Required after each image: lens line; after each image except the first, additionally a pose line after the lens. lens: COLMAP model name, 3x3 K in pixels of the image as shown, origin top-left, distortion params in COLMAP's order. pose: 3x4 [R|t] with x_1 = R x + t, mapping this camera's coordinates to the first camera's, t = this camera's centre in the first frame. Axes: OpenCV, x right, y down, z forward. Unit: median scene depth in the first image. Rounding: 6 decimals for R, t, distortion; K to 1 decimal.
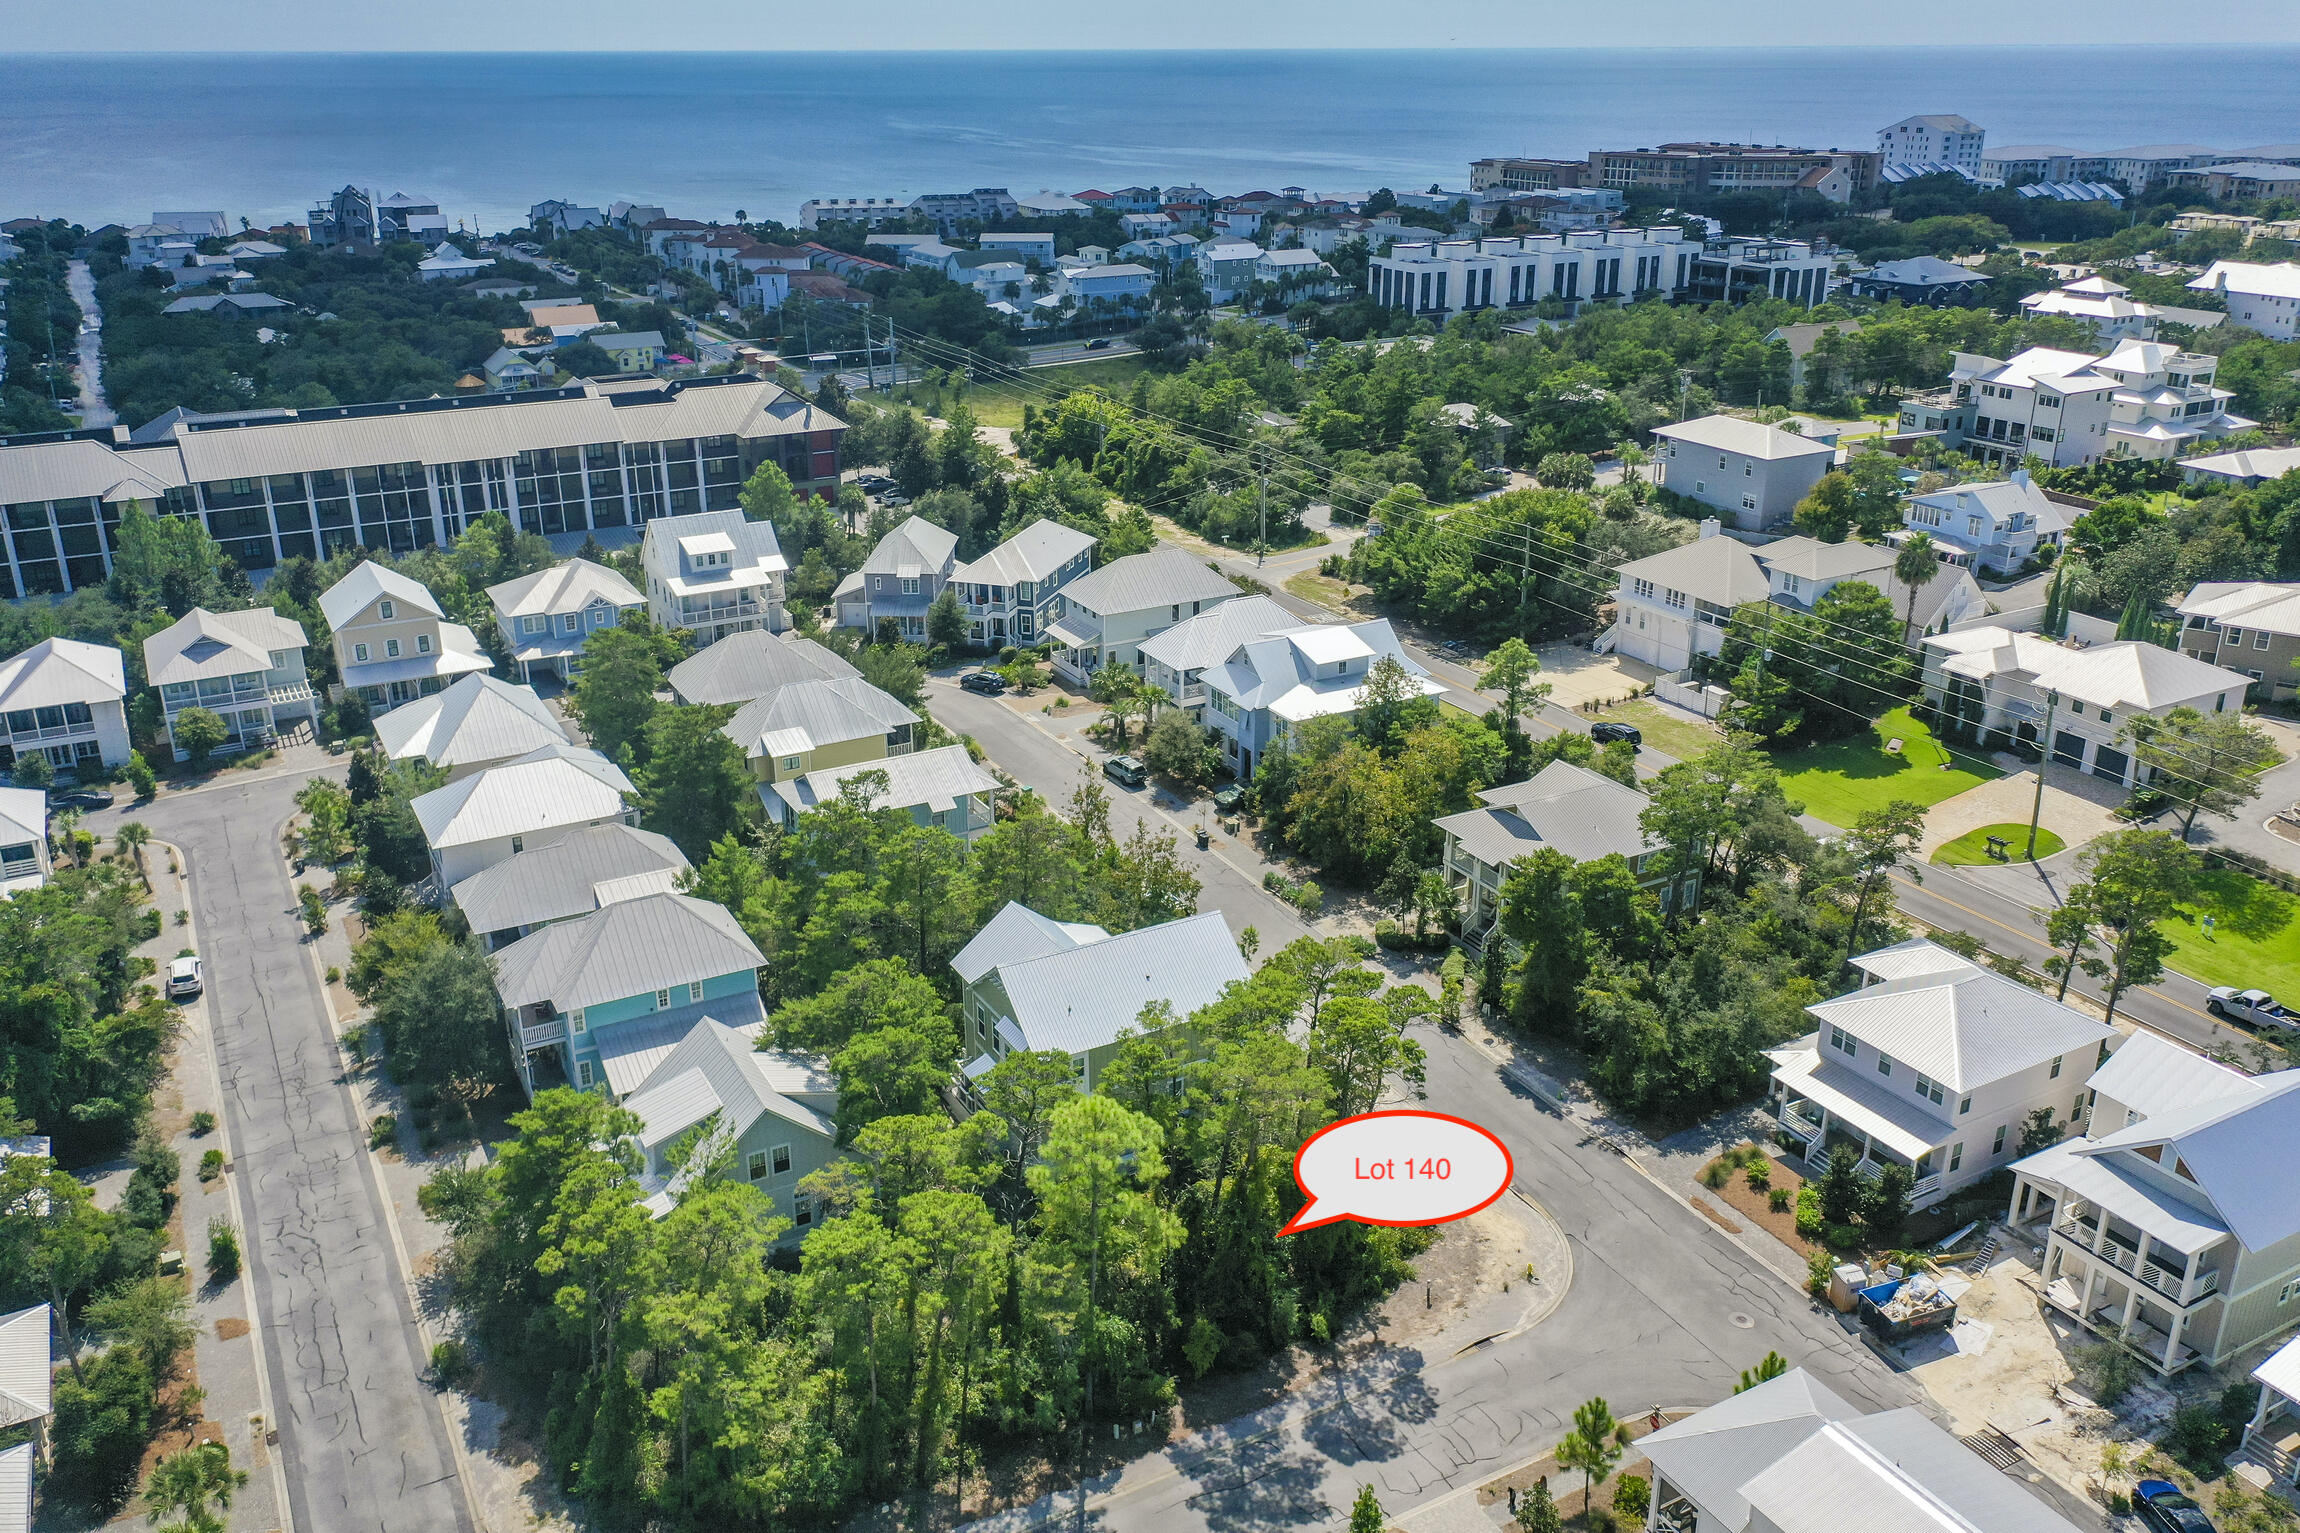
lens RADIAL K [[1851.0, 0, 1160.4], [0, 1851.0, 767.6], [0, 0, 1]] dist [0.000823, 0.003492]
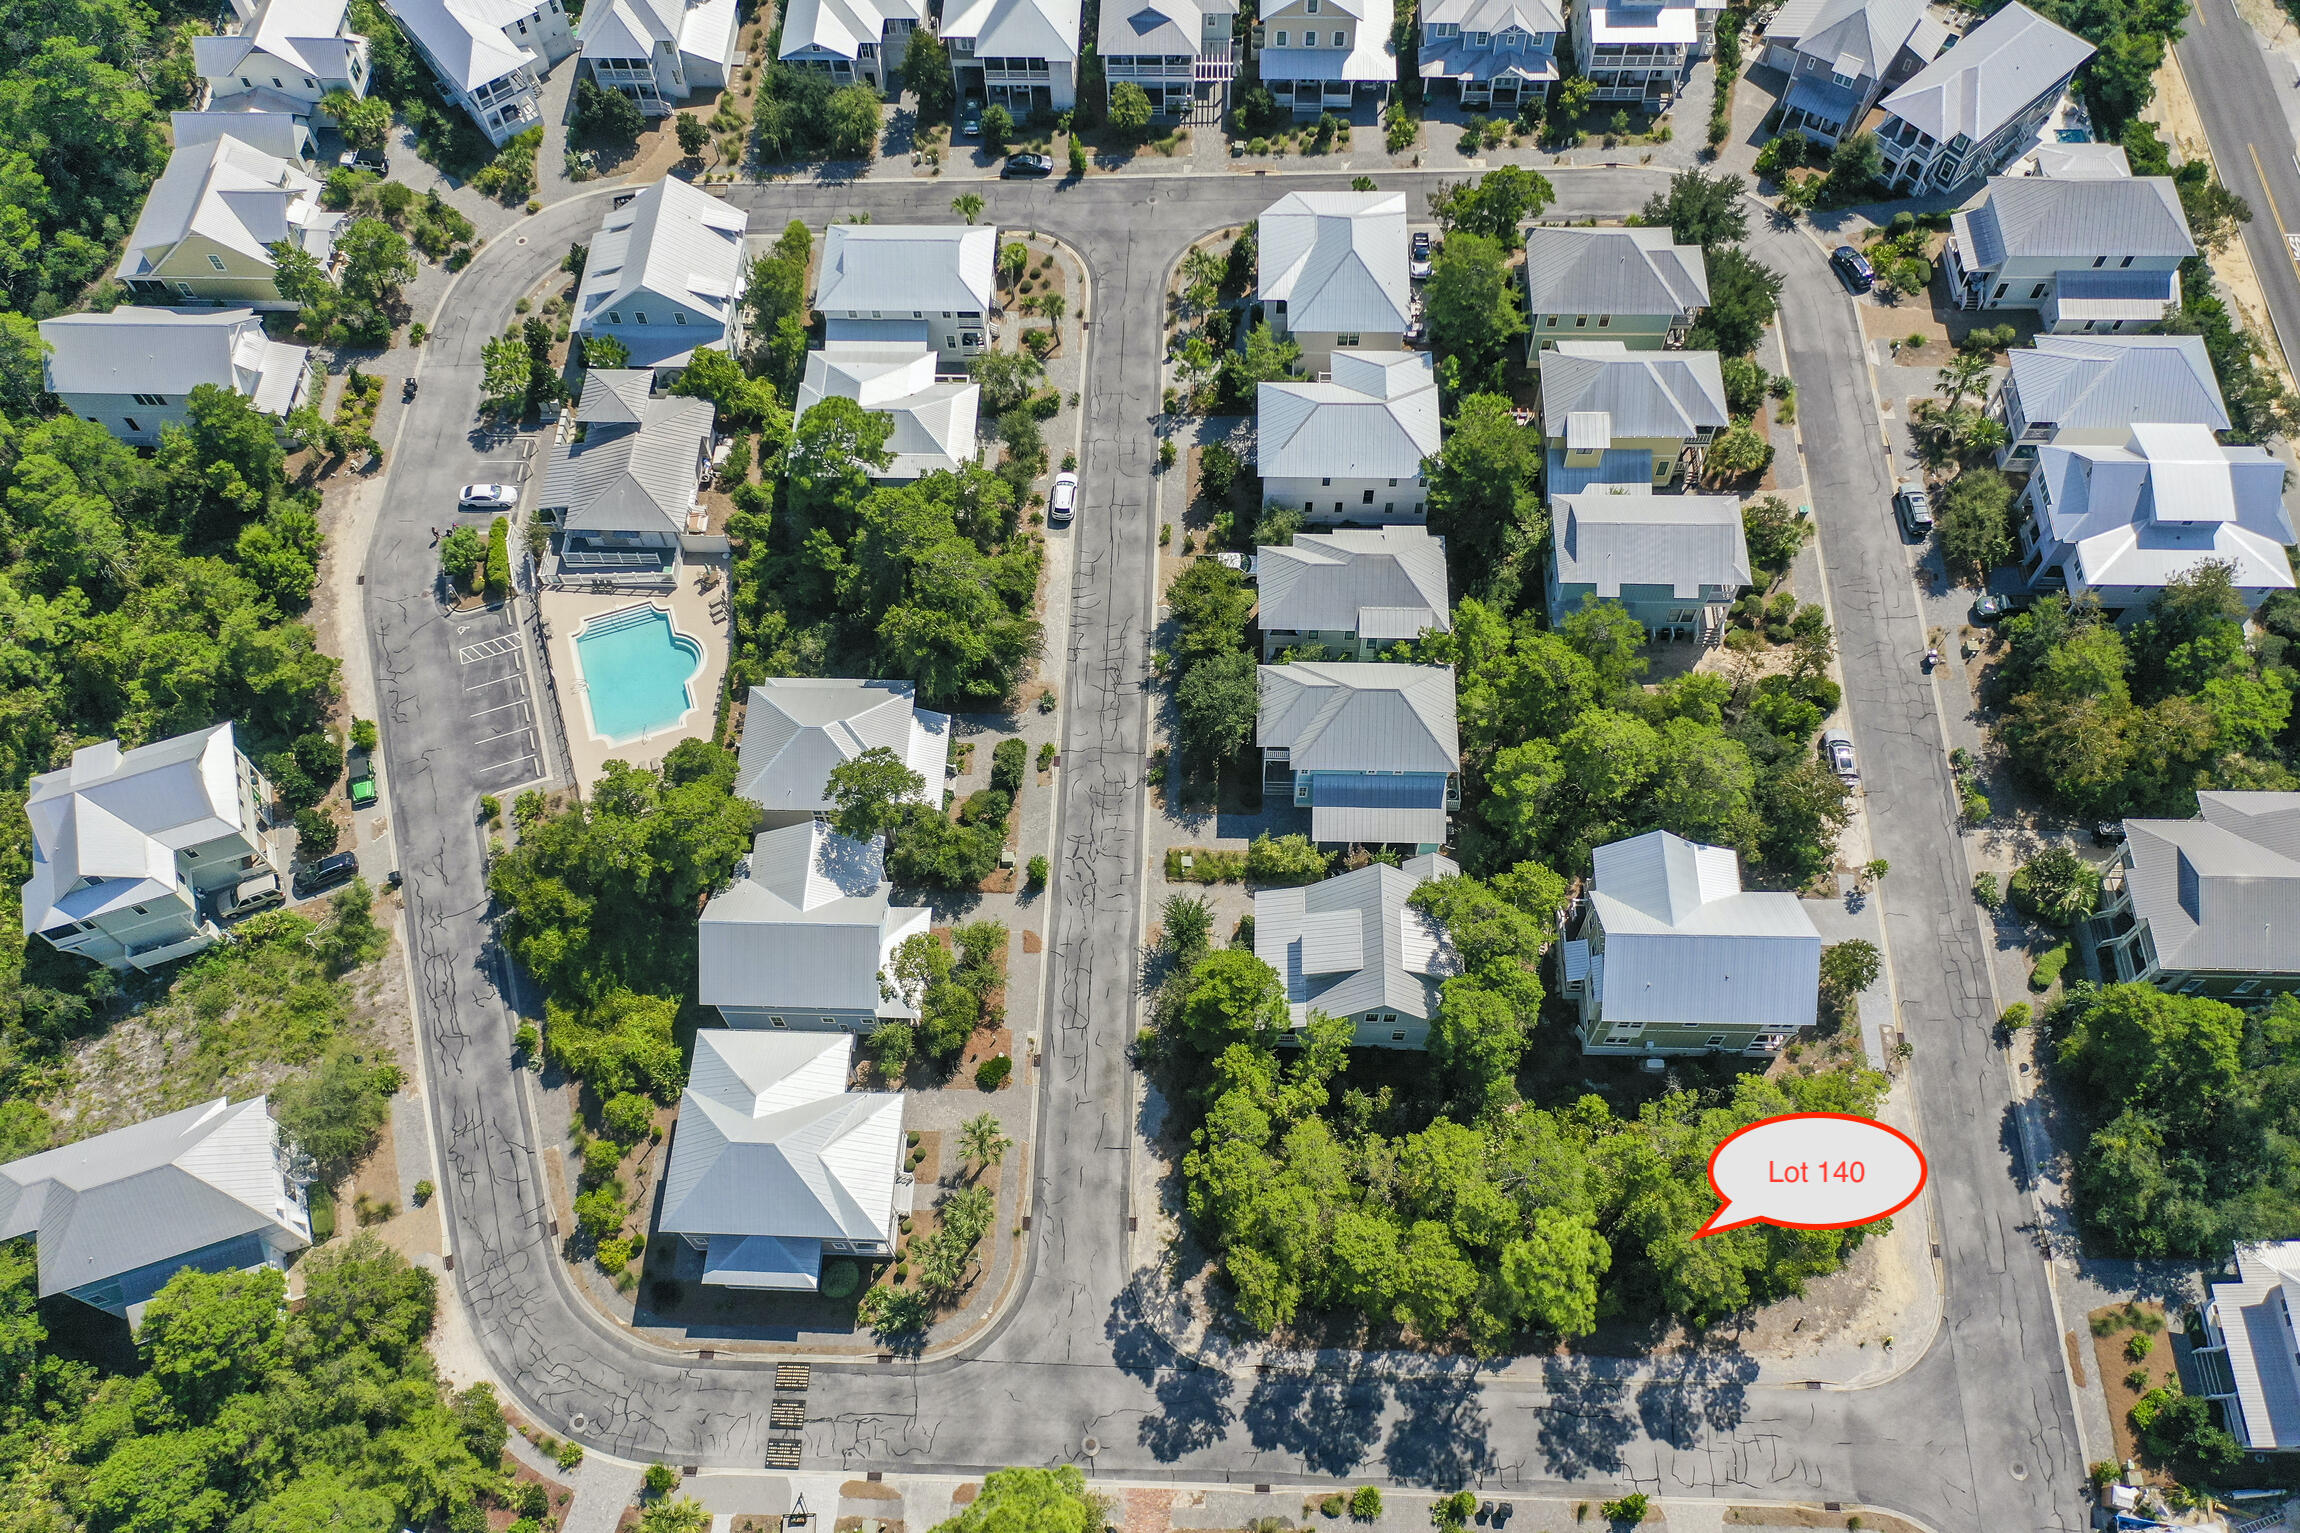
lens RADIAL K [[1824.8, 0, 1151.7], [0, 1824.8, 767.3], [0, 0, 1]] dist [0.008017, -0.002408]
pose [[0.856840, 0.442320, -0.264910, -0.040144], [-0.170576, 0.728071, 0.663940, -0.395621], [0.486547, -0.523703, 0.699290, 0.036180]]
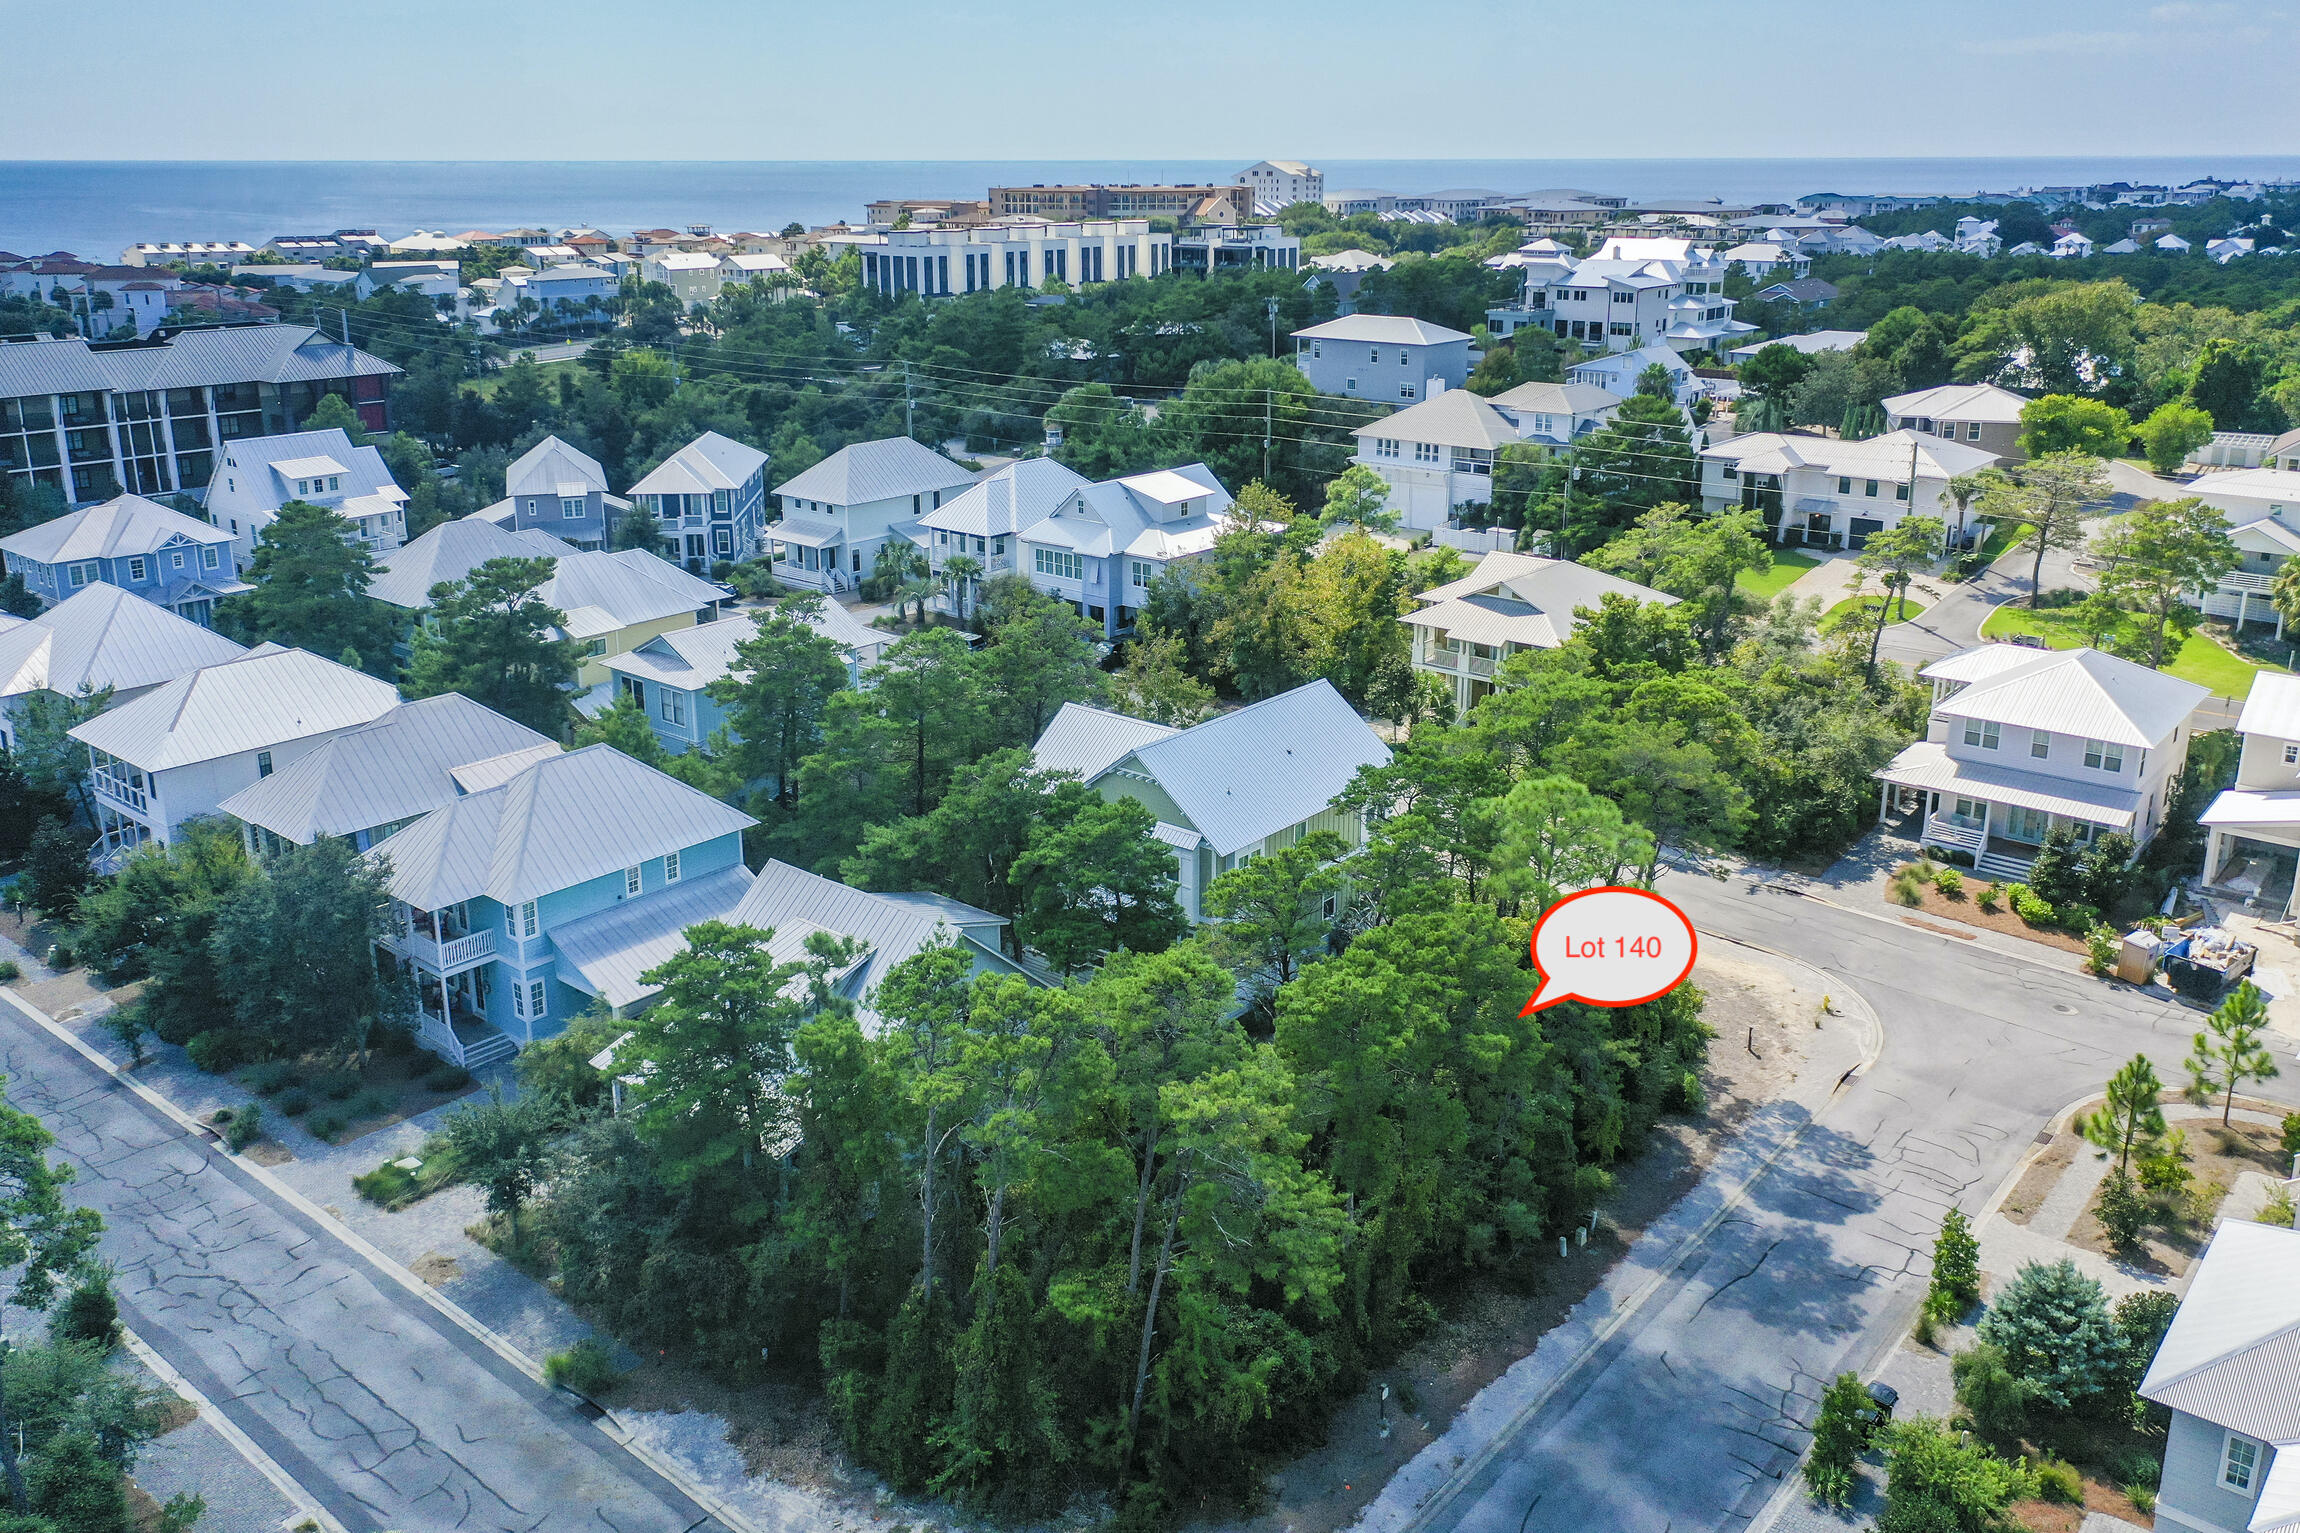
lens RADIAL K [[1841.4, 0, 1165.1], [0, 1841.4, 679.6], [0, 0, 1]] dist [-0.001383, 0.004172]
pose [[0.932310, -0.097020, 0.348403, -0.186482], [0.130239, 0.988779, -0.073167, 0.074697], [-0.337395, 0.113590, 0.934485, 0.149811]]
